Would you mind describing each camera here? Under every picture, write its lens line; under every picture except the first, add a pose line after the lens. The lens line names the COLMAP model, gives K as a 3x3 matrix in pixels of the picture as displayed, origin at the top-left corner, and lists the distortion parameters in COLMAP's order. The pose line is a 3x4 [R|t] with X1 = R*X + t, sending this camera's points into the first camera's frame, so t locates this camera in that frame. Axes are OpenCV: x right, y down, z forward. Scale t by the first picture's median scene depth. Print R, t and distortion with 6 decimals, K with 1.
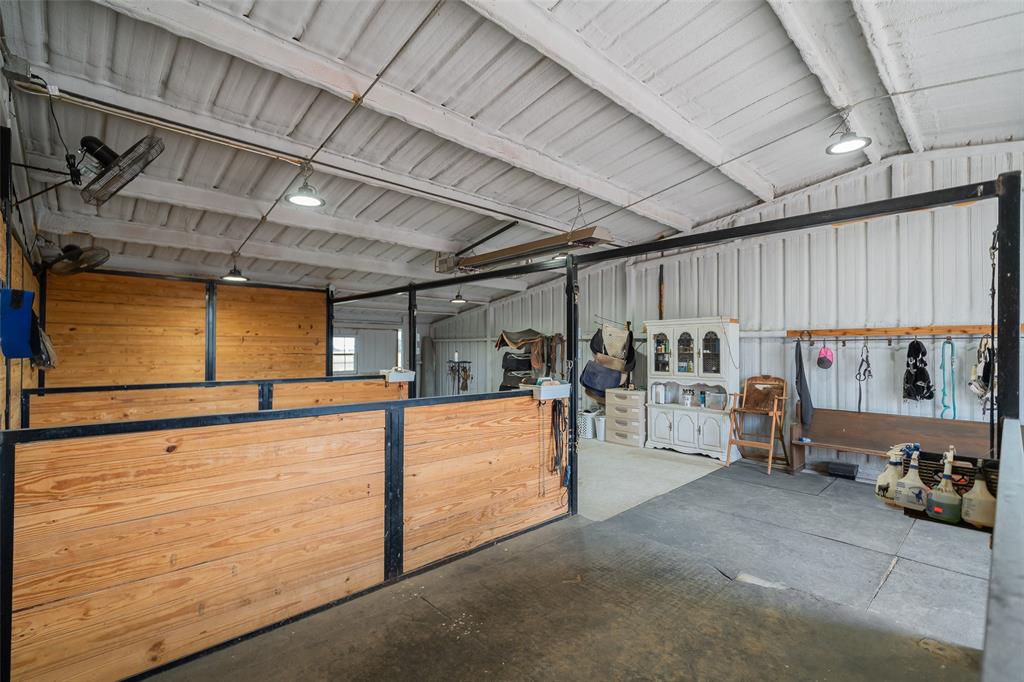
lens RADIAL K [[447.8, 0, 509.7], [0, 447.8, 343.4], [0, 0, 1]] dist [0.002579, -0.000224]
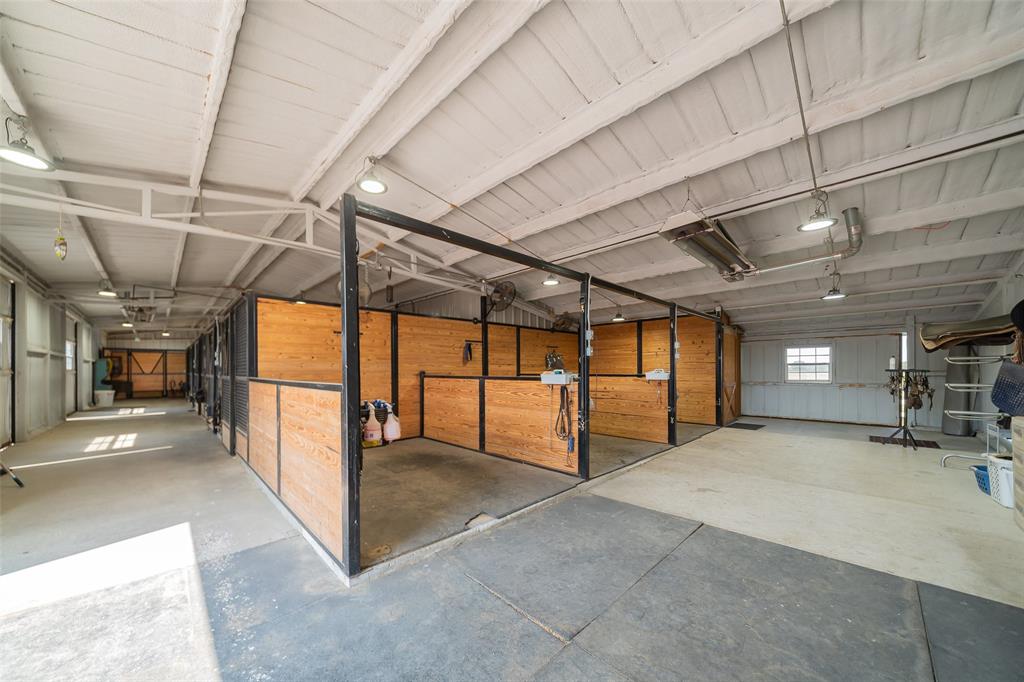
lens RADIAL K [[357.8, 0, 504.7], [0, 357.8, 369.4], [0, 0, 1]] dist [-0.011475, -0.000119]
pose [[0.027739, -0.004862, -0.999603, 1.351164], [0.017449, 0.999838, -0.004379, 0.087385], [0.999463, -0.017321, 0.027819, 0.892291]]
